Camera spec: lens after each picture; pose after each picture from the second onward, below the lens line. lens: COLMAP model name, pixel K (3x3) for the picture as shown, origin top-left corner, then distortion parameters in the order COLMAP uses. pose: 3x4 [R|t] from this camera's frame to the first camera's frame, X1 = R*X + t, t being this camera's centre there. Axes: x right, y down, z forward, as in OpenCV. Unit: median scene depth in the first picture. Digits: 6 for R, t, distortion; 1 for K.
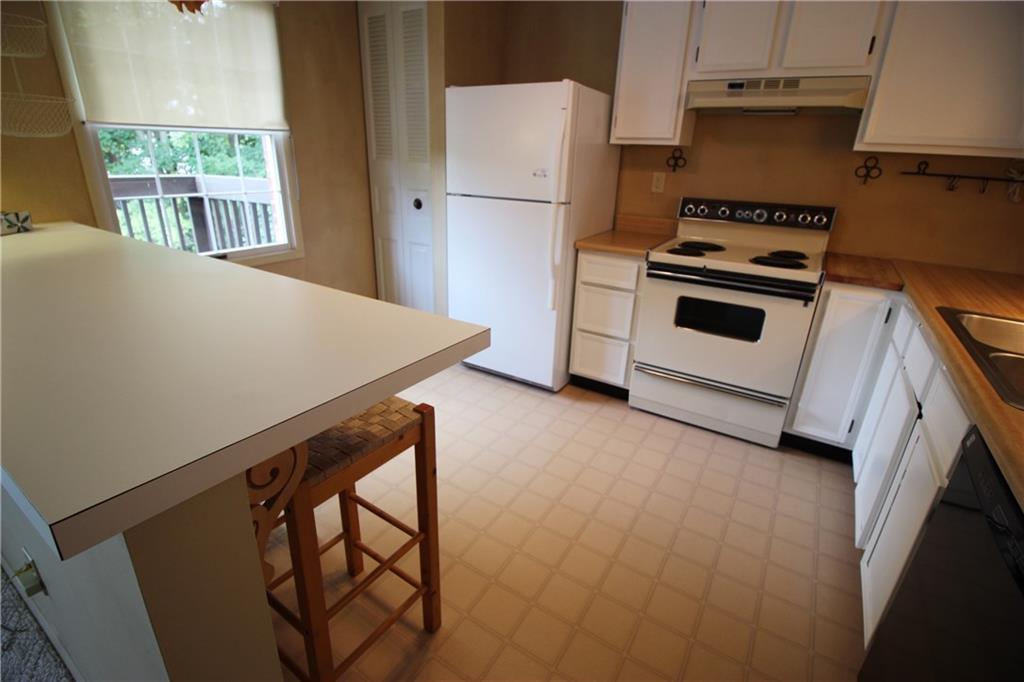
lens RADIAL K [[474.1, 0, 512.0], [0, 474.1, 341.0], [0, 0, 1]] dist [-0.000674, -0.014231]
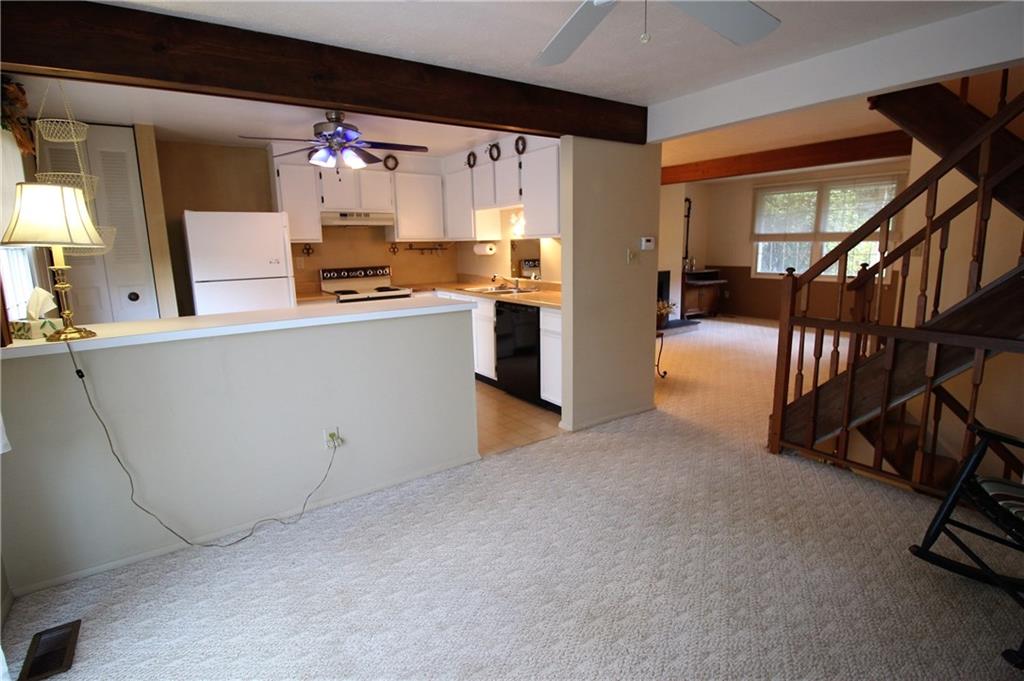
lens RADIAL K [[499.7, 0, 510.6], [0, 499.7, 339.1], [0, 0, 1]] dist [-0.000467, -0.013111]
pose [[0.381182, -0.213943, 0.899405, -1.405462], [0.364309, 0.928897, 0.066559, 0.100069], [-0.849694, 0.302290, 0.432020, -0.441303]]
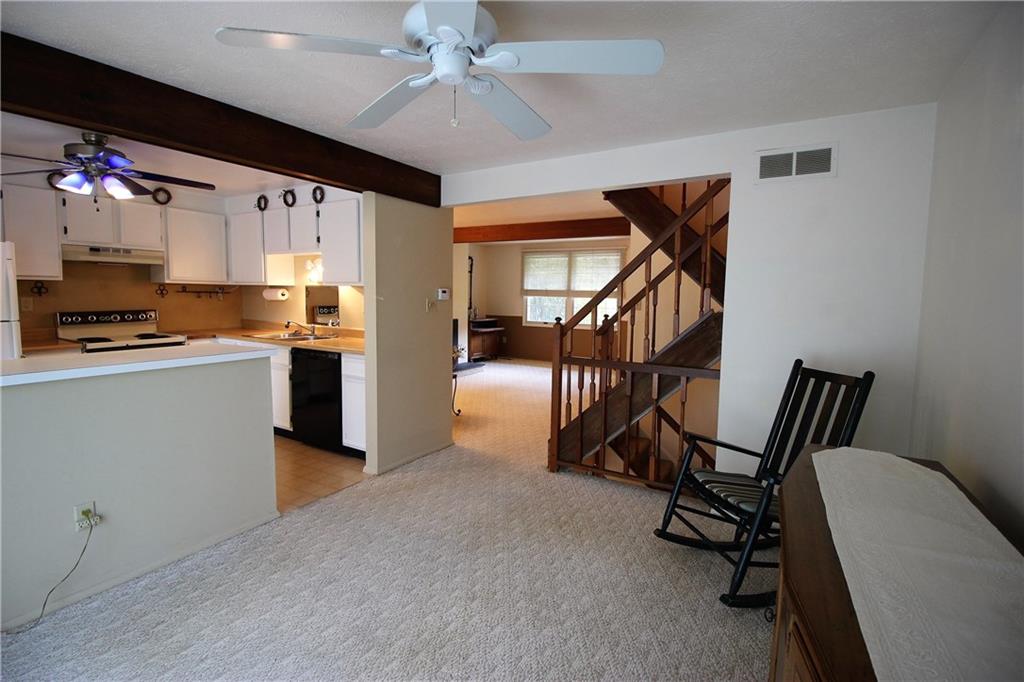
lens RADIAL K [[474.1, 0, 512.0], [0, 474.1, 341.0], [0, 0, 1]] dist [-0.000674, -0.014231]
pose [[-0.038534, -0.134291, 0.990192, -1.443487], [0.344455, 0.928408, 0.139317, 0.083159], [-0.938012, 0.346445, 0.010482, -0.400225]]
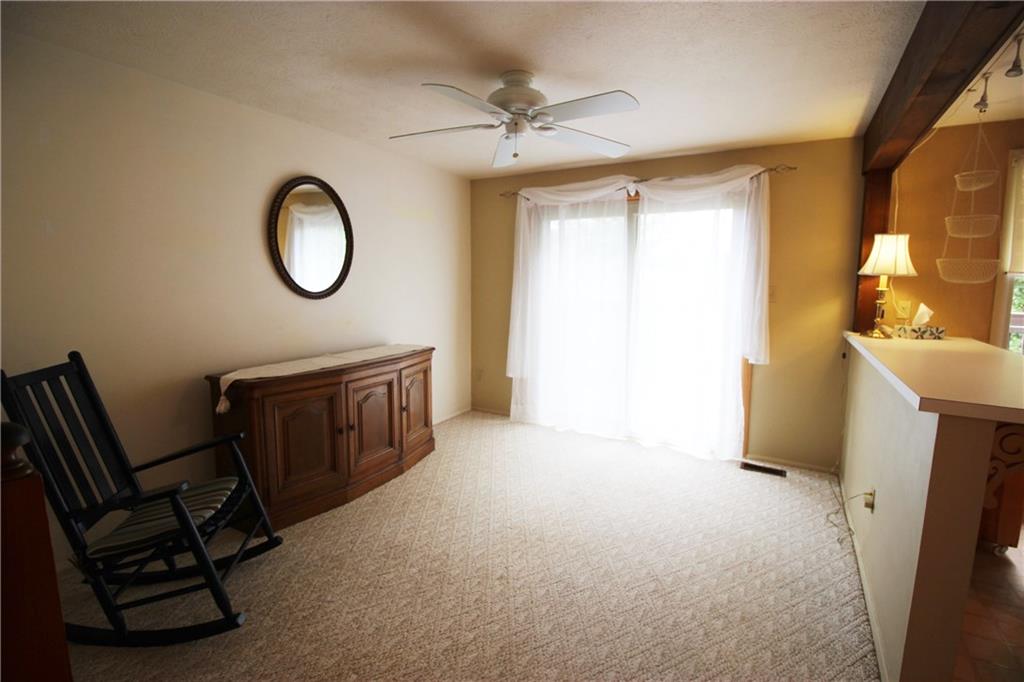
lens RADIAL K [[474.1, 0, 512.0], [0, 474.1, 341.0], [0, 0, 1]] dist [-0.000674, -0.014231]
pose [[0.041915, 0.083011, -0.995667, 0.379789], [-0.359736, 0.930960, 0.062472, 0.150680], [0.932112, 0.355559, 0.068883, -0.362402]]
